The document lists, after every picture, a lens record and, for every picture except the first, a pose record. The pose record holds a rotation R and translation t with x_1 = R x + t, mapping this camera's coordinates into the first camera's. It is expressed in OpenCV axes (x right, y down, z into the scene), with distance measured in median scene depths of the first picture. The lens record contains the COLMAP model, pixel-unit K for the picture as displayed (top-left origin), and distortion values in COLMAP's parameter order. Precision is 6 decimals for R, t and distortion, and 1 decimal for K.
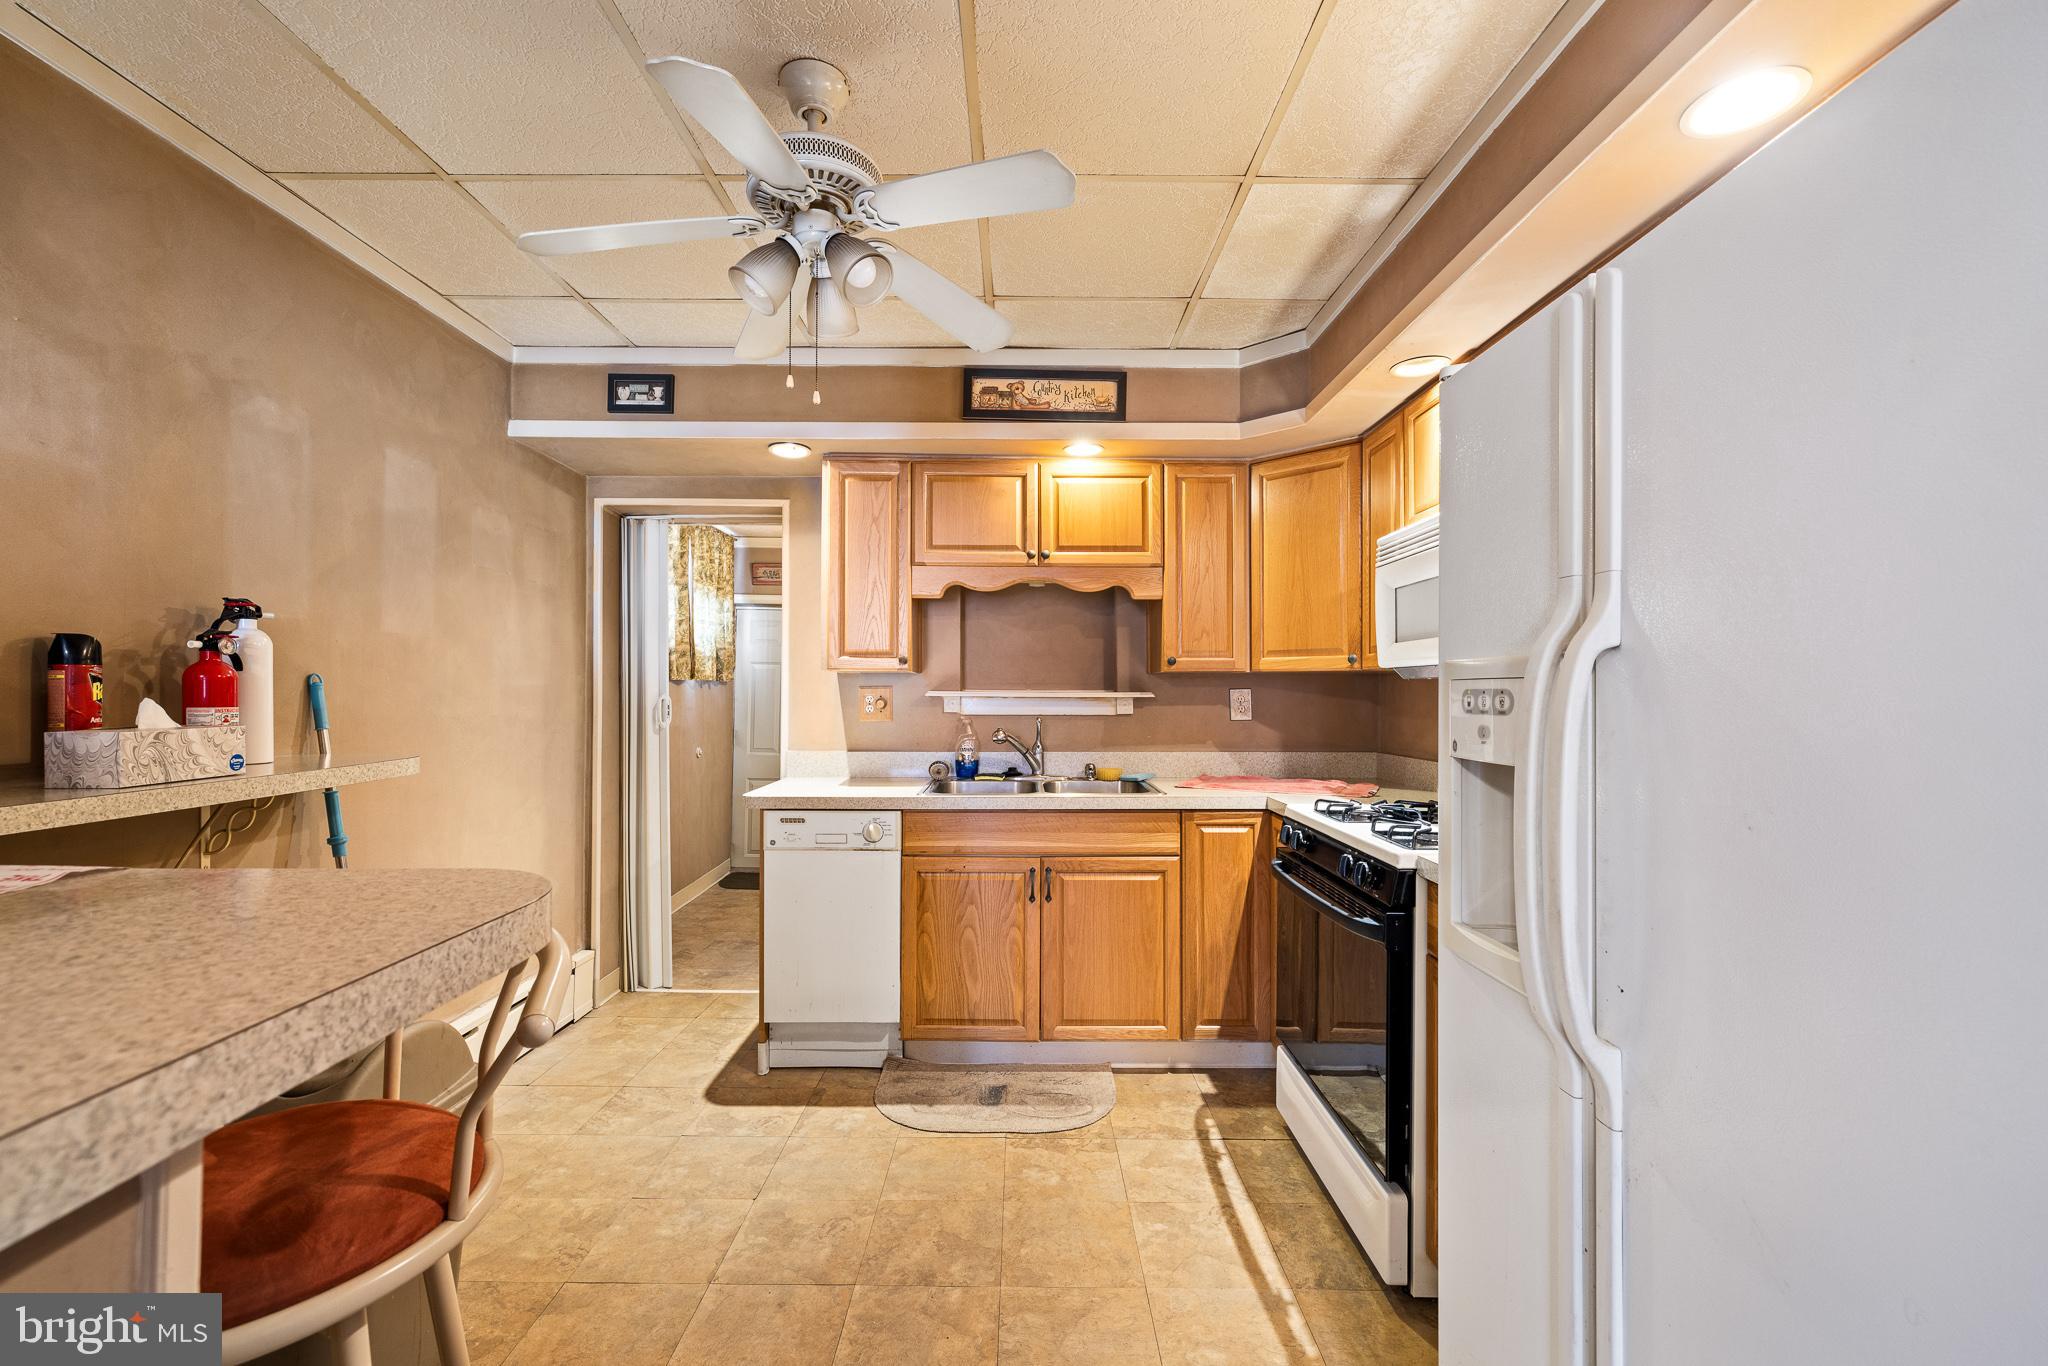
lens RADIAL K [[872.2, 0, 1012.5], [0, 872.2, 680.3], [0, 0, 1]] dist [0.003749, 0.000308]
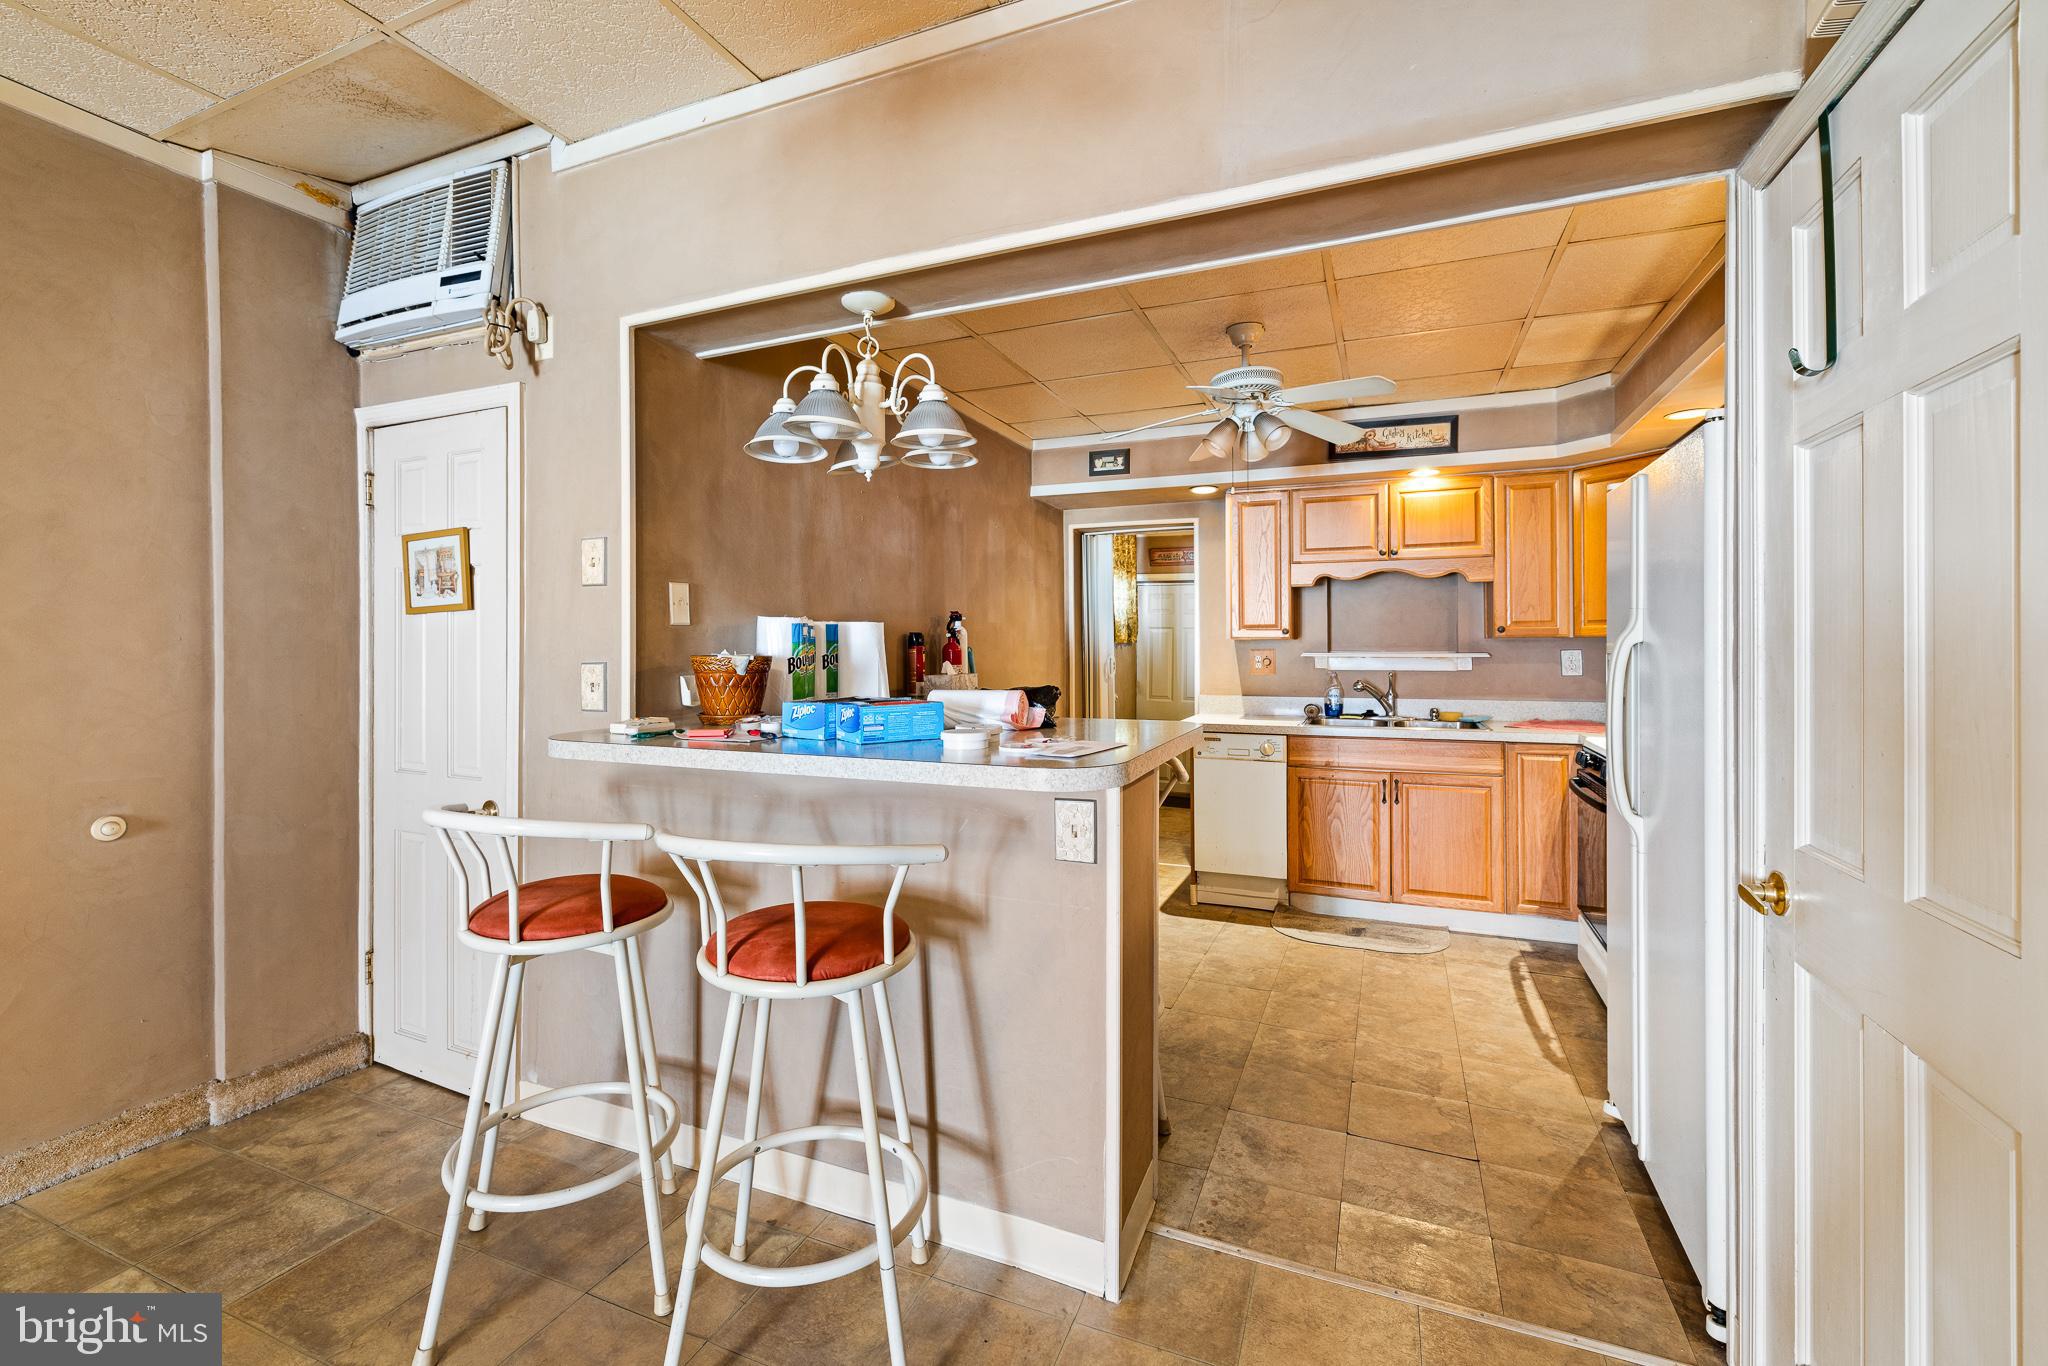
lens RADIAL K [[872.2, 0, 1020.1], [0, 872.2, 641.1], [0, 0, 1]] dist [0.003749, 0.000308]
pose [[0.924240, -0.007600, -0.381737, 0.018693], [0.010423, 0.999931, 0.005327, -0.020334], [0.381670, -0.008902, 0.924256, -0.501651]]
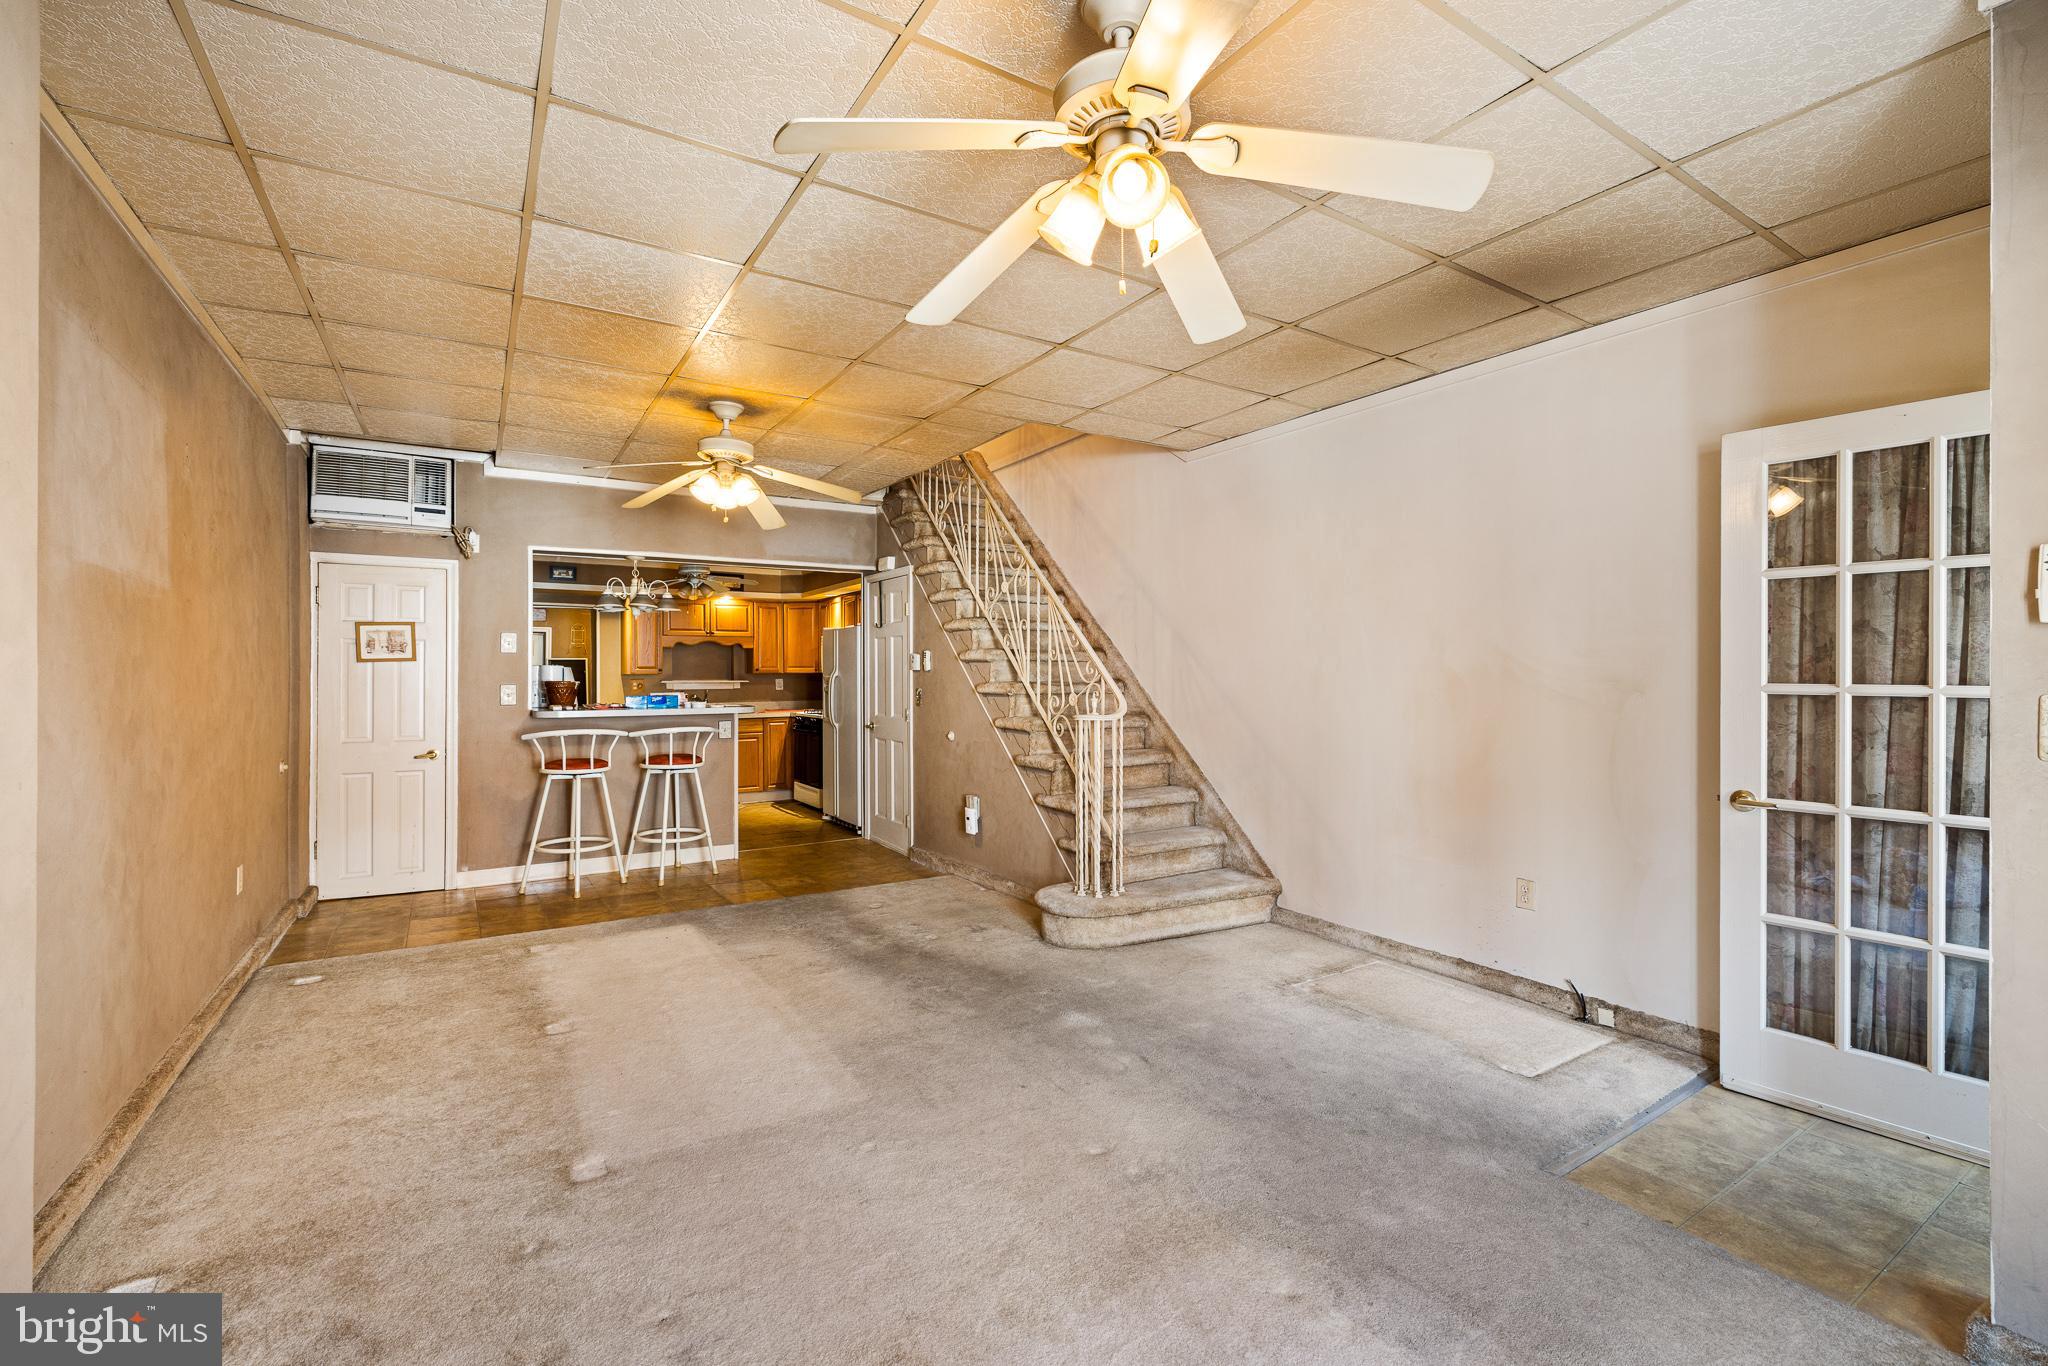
lens RADIAL K [[872.2, 0, 1026.8], [0, 872.2, 680.9], [0, 0, 1]] dist [0.003749, 0.000308]
pose [[0.834001, -0.011074, 0.551652, -0.731891], [0.000005, 0.999799, 0.020064, -0.046811], [-0.551763, -0.016731, 0.833833, -2.093940]]
